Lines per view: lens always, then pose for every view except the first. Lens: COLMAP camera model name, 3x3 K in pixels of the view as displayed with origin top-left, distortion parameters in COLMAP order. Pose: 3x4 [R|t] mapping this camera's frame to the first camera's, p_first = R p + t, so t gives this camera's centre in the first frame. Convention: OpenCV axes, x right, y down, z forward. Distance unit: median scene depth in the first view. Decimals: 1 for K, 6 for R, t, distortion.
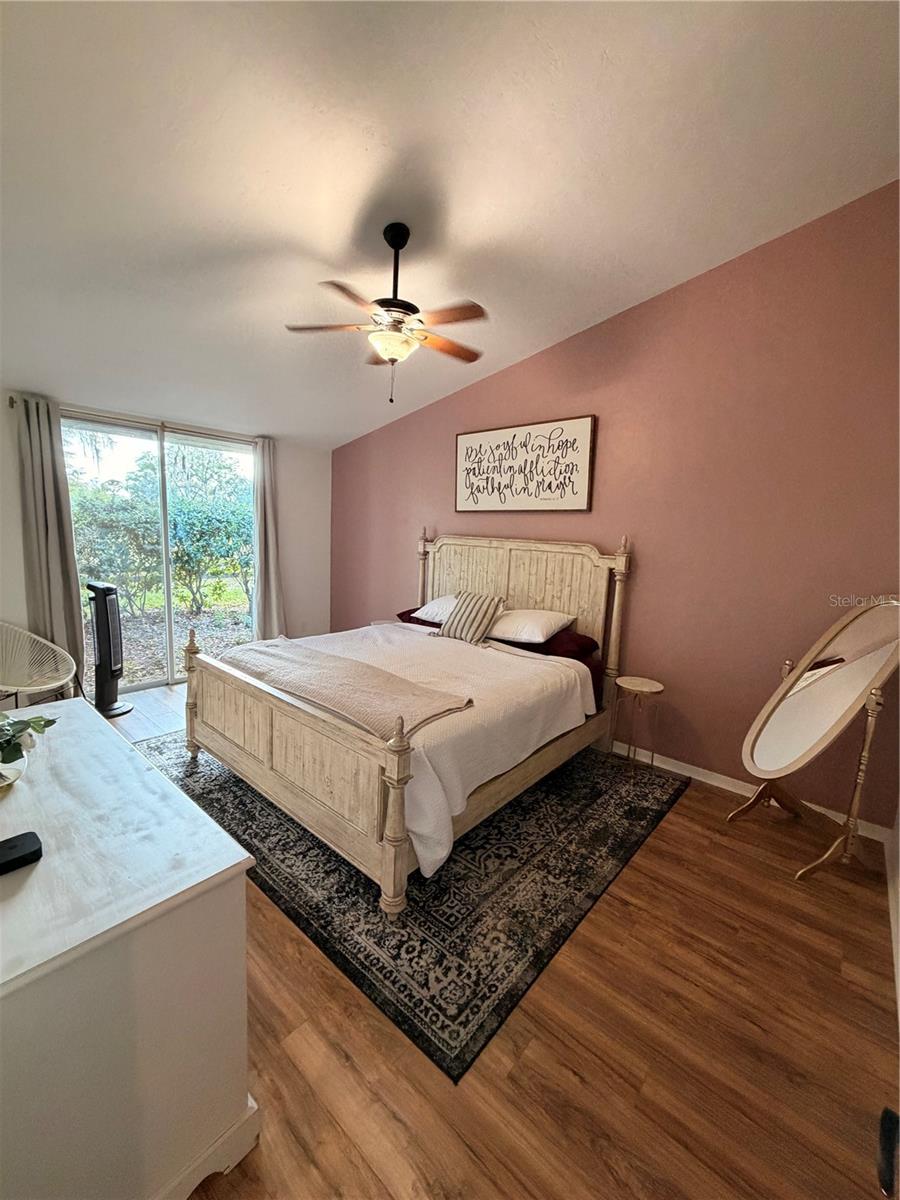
lens RADIAL K [[478.3, 0, 449.2], [0, 478.3, 597.9], [0, 0, 1]] dist [0.000000, 0.000120]
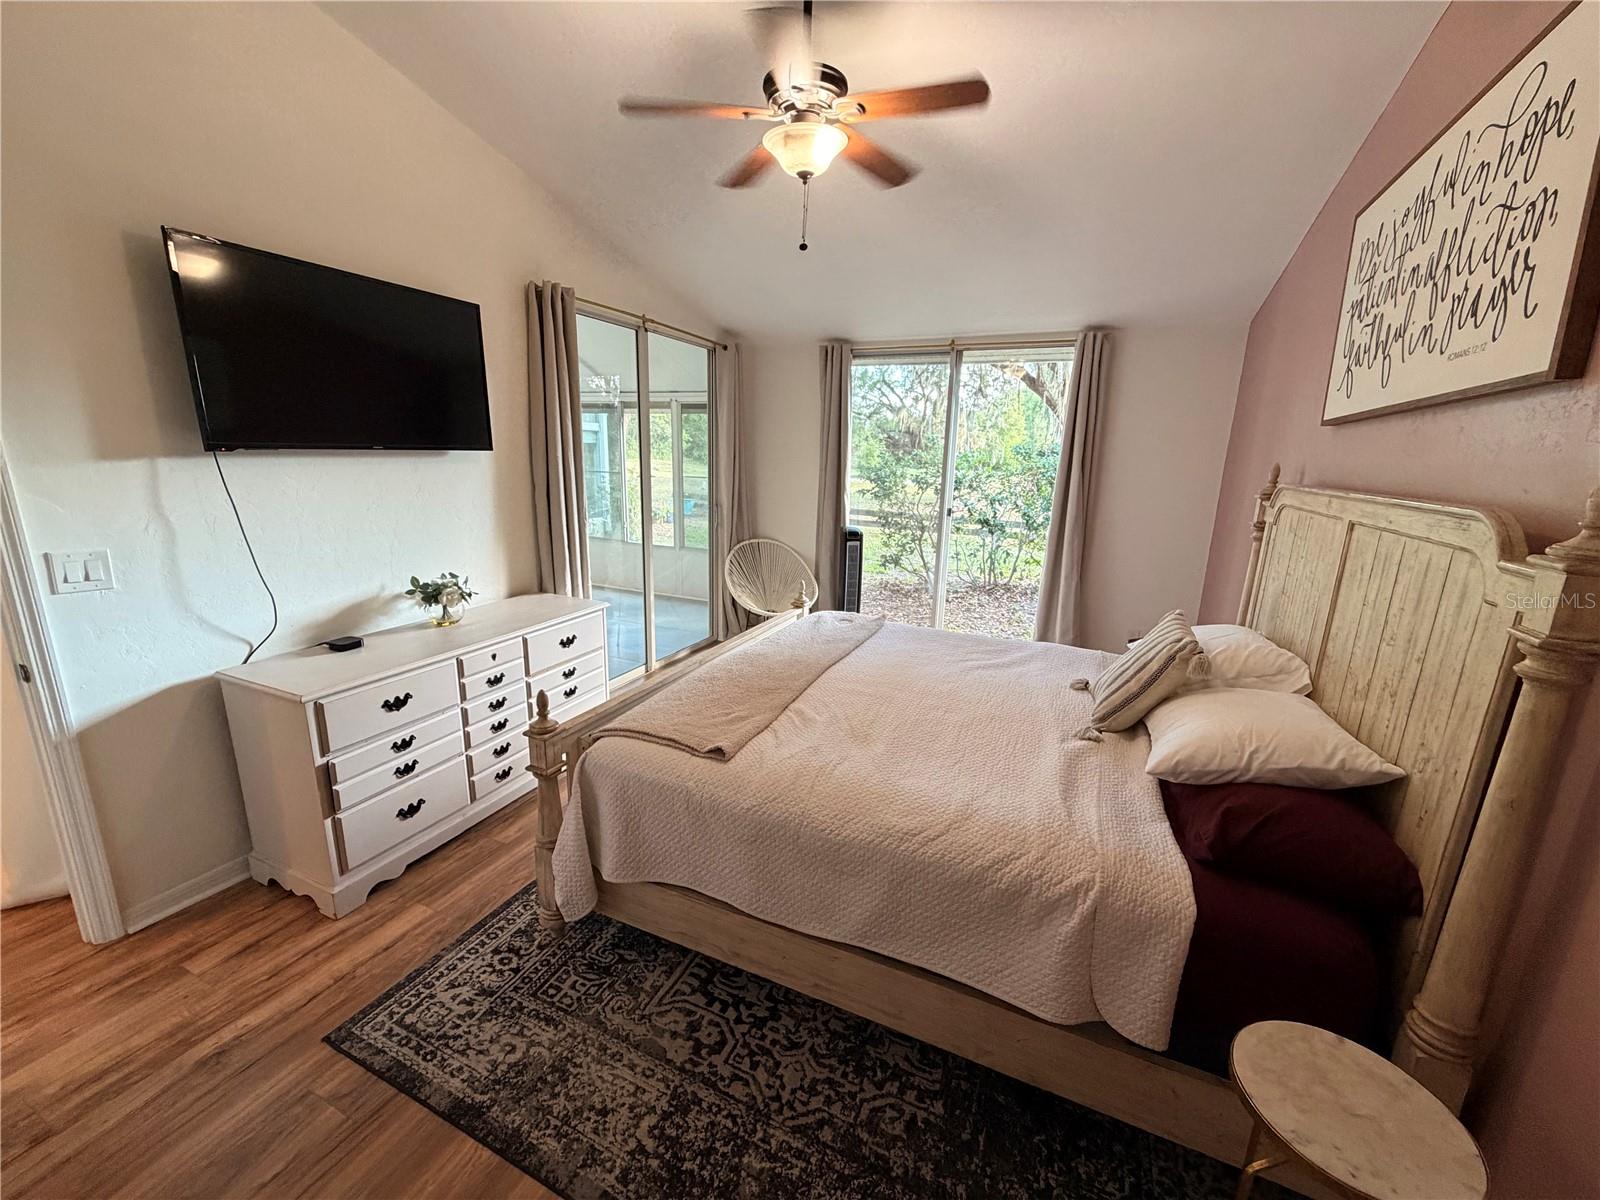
lens RADIAL K [[637.8, 0, 796.5], [0, 637.8, 599.3], [0, 0, 1]] dist [0.000000, 0.000120]
pose [[0.280590, 0.180340, -0.942734, 0.506831], [-0.151377, 0.978213, 0.142072, -0.059456], [0.947816, 0.102844, 0.301776, 0.550309]]
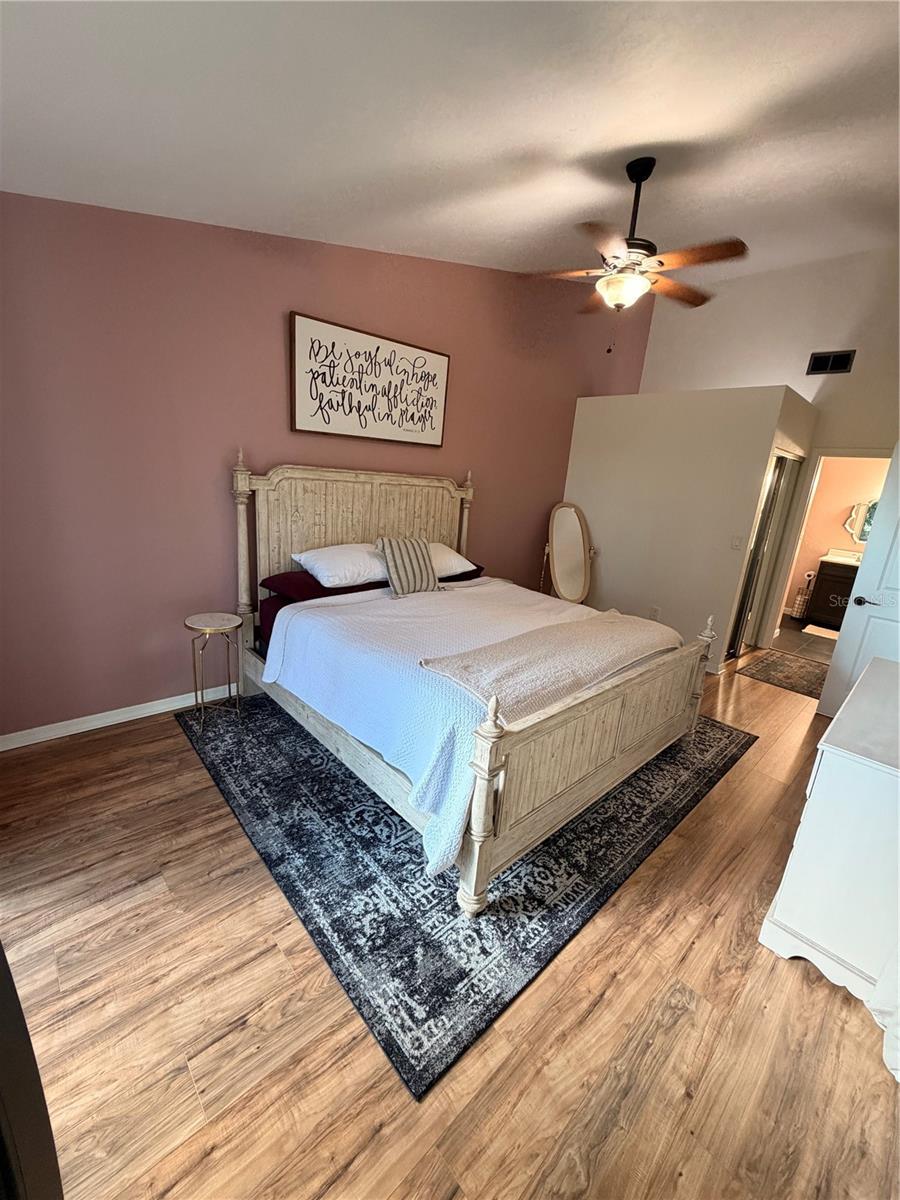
lens RADIAL K [[478.3, 0, 449.2], [0, 478.3, 597.9], [0, 0, 1]] dist [0.000000, 0.000120]
pose [[0.116856, -0.284458, 0.951540, -0.858573], [0.066893, 0.958183, 0.278229, -0.153532], [-0.990894, 0.031139, 0.130997, 0.847552]]
